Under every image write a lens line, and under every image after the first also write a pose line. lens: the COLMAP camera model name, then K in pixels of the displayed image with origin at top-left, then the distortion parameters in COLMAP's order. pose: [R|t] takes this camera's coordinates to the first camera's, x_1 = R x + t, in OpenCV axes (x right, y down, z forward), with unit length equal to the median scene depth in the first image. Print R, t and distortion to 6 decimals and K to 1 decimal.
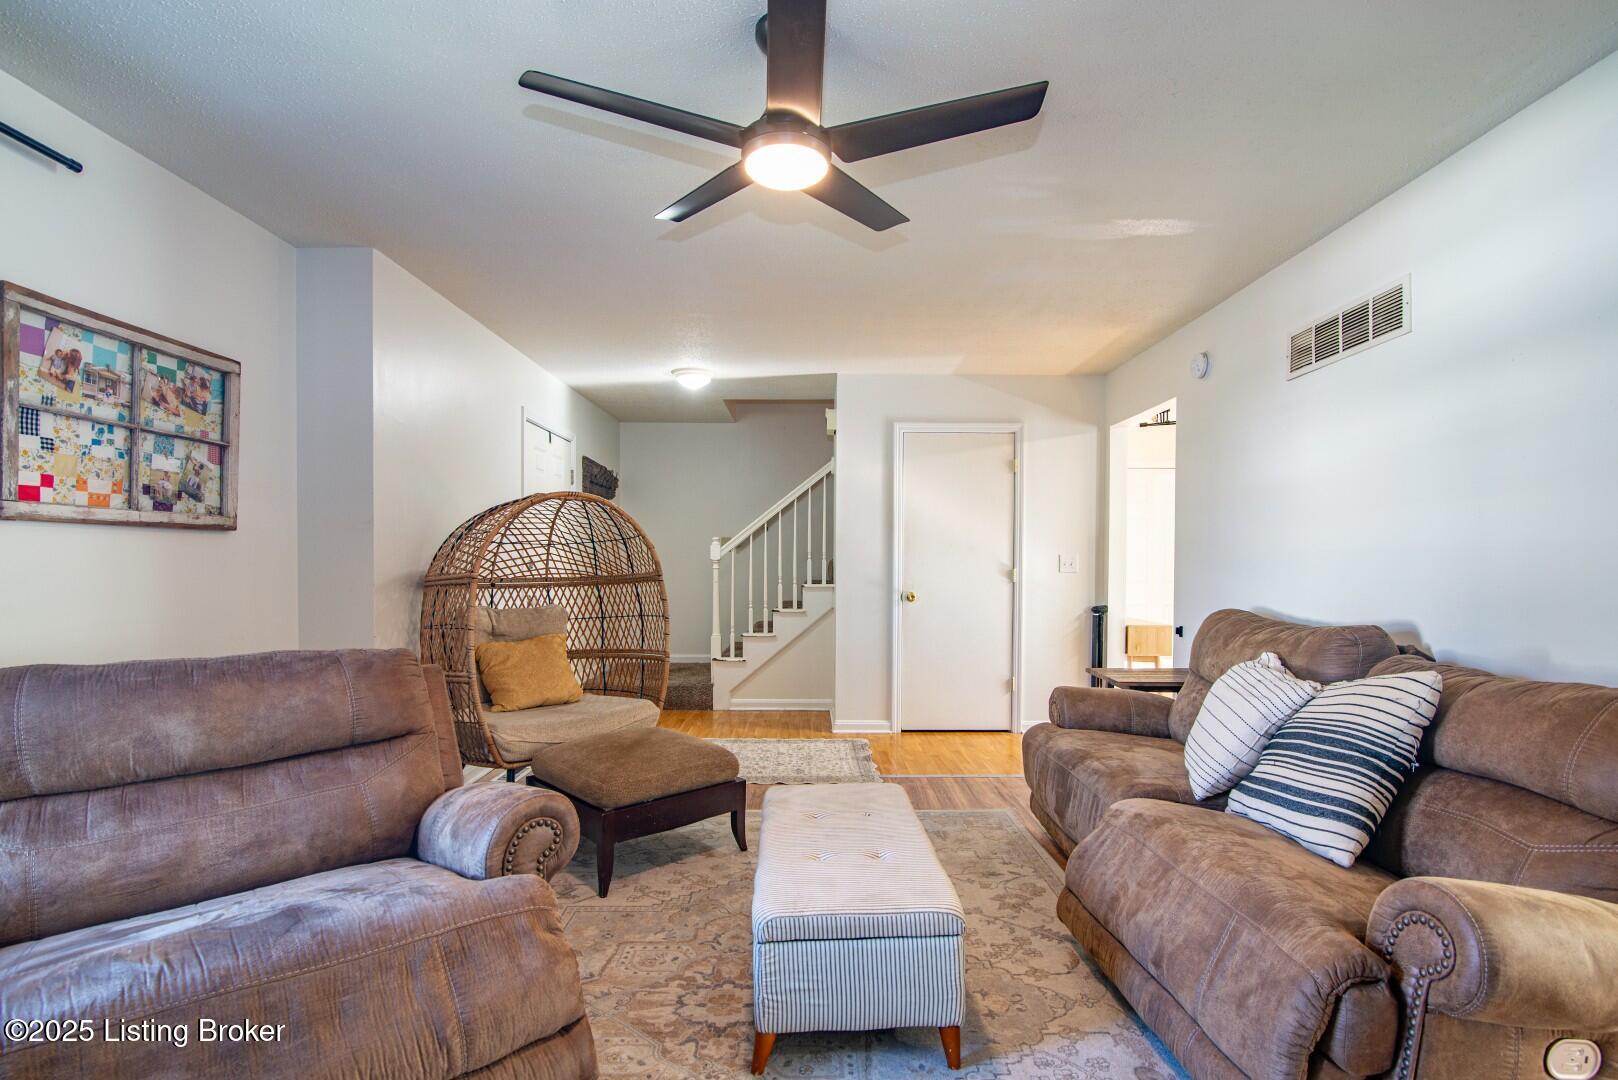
lens RADIAL K [[758.4, 0, 814.2], [0, 758.4, 546.8], [0, 0, 1]] dist [-0.021218, 0.001154]
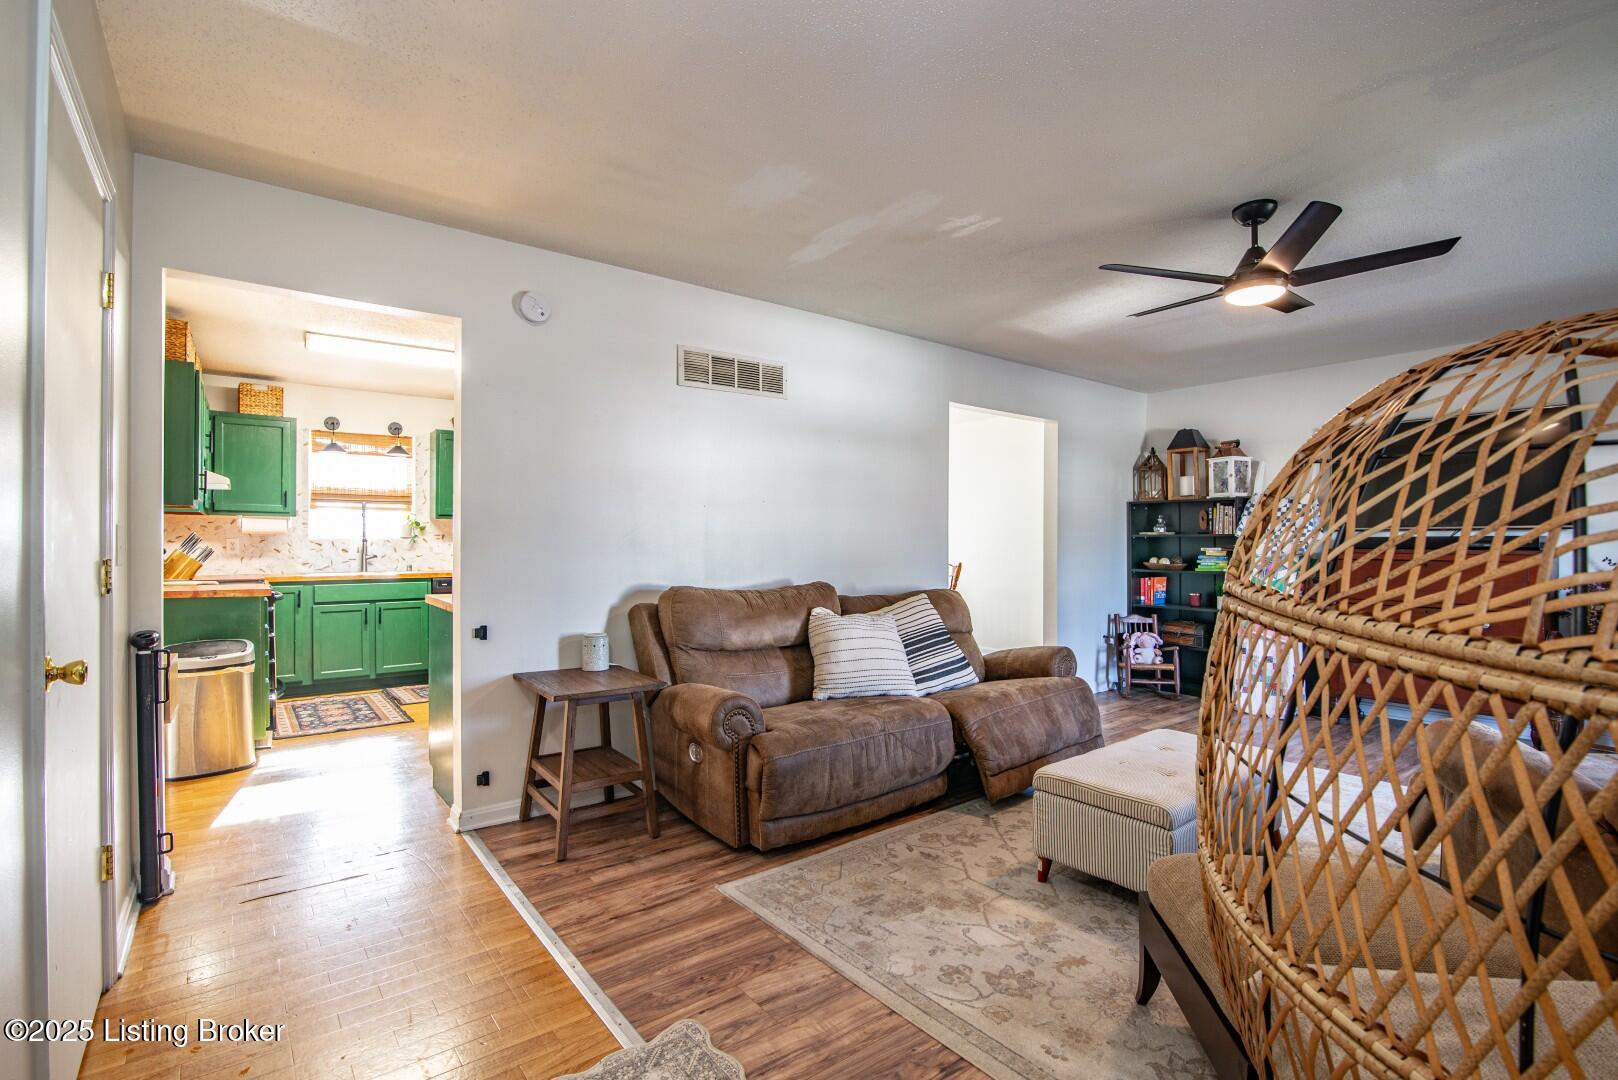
lens RADIAL K [[758.4, 0, 814.2], [0, 758.4, 546.8], [0, 0, 1]] dist [-0.021218, 0.001154]
pose [[-0.598666, -0.007435, 0.800964, -0.589803], [-0.015463, 0.999878, -0.002276, 0.033216], [-0.800850, -0.013747, -0.598708, 2.136171]]
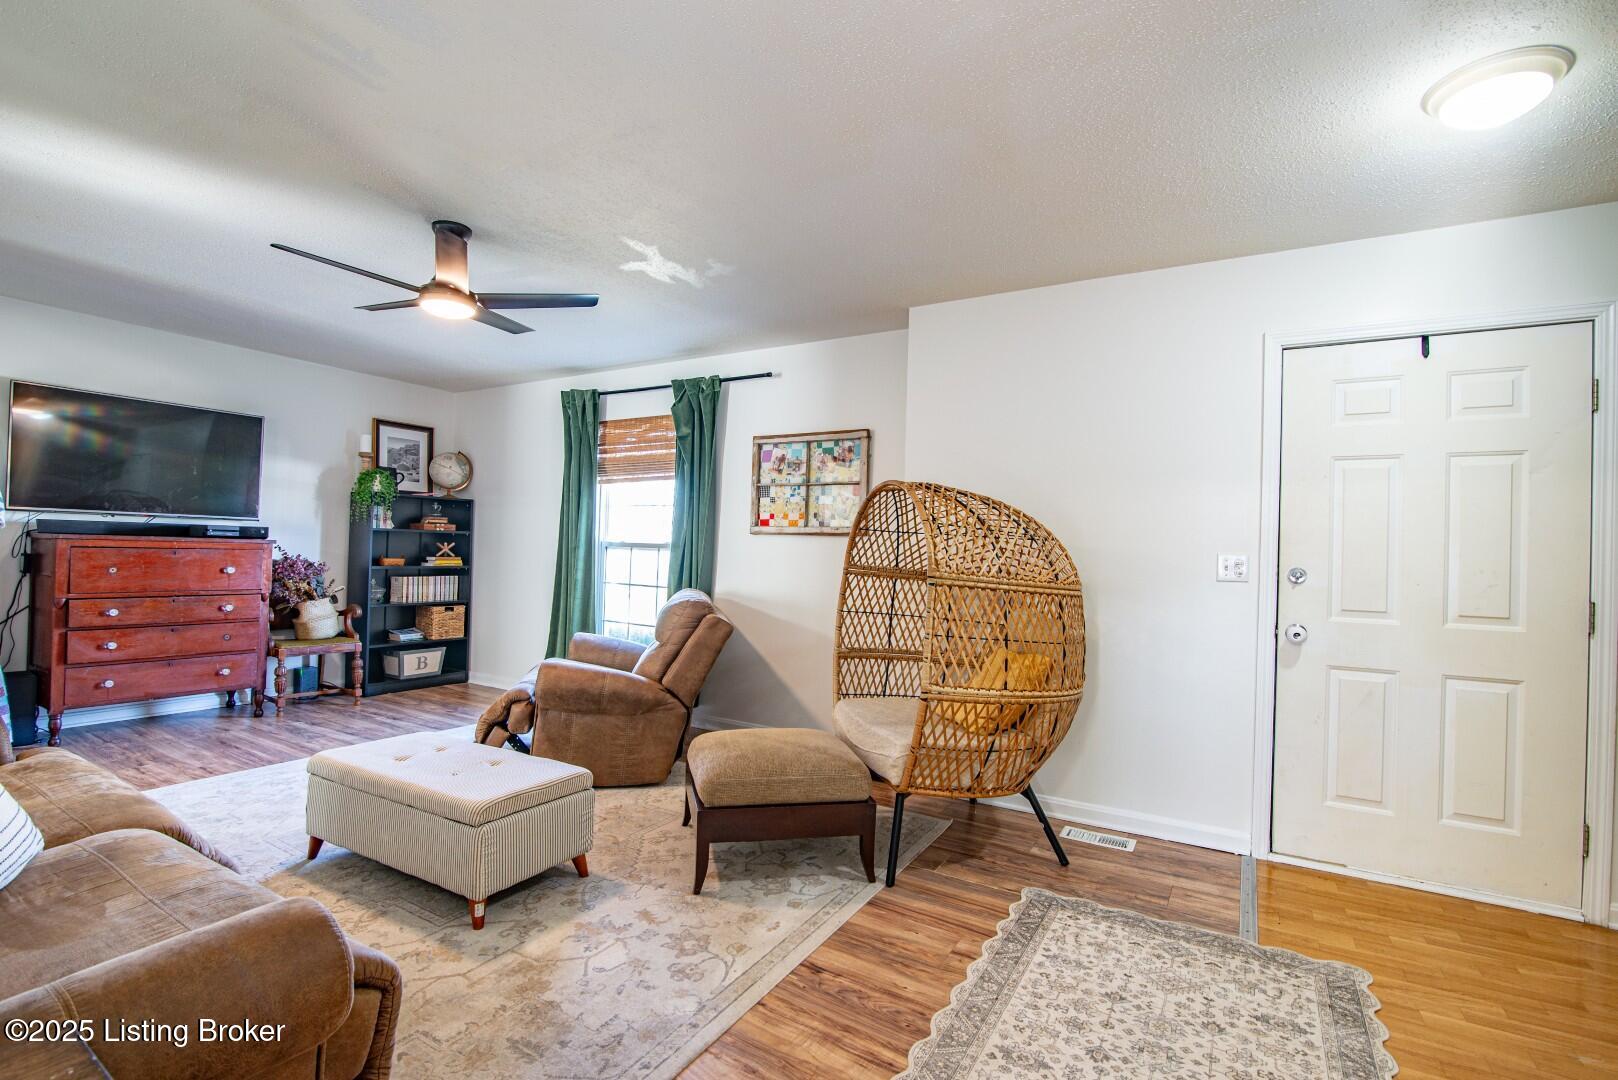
lens RADIAL K [[742.6, 0, 803.9], [0, 742.6, 543.7], [0, 0, 1]] dist [-0.020218, 0.000067]
pose [[-0.525976, -0.028087, -0.850036, 0.743777], [-0.020048, 0.999586, -0.020623, 0.034657], [0.850263, 0.006195, -0.526321, 2.044537]]
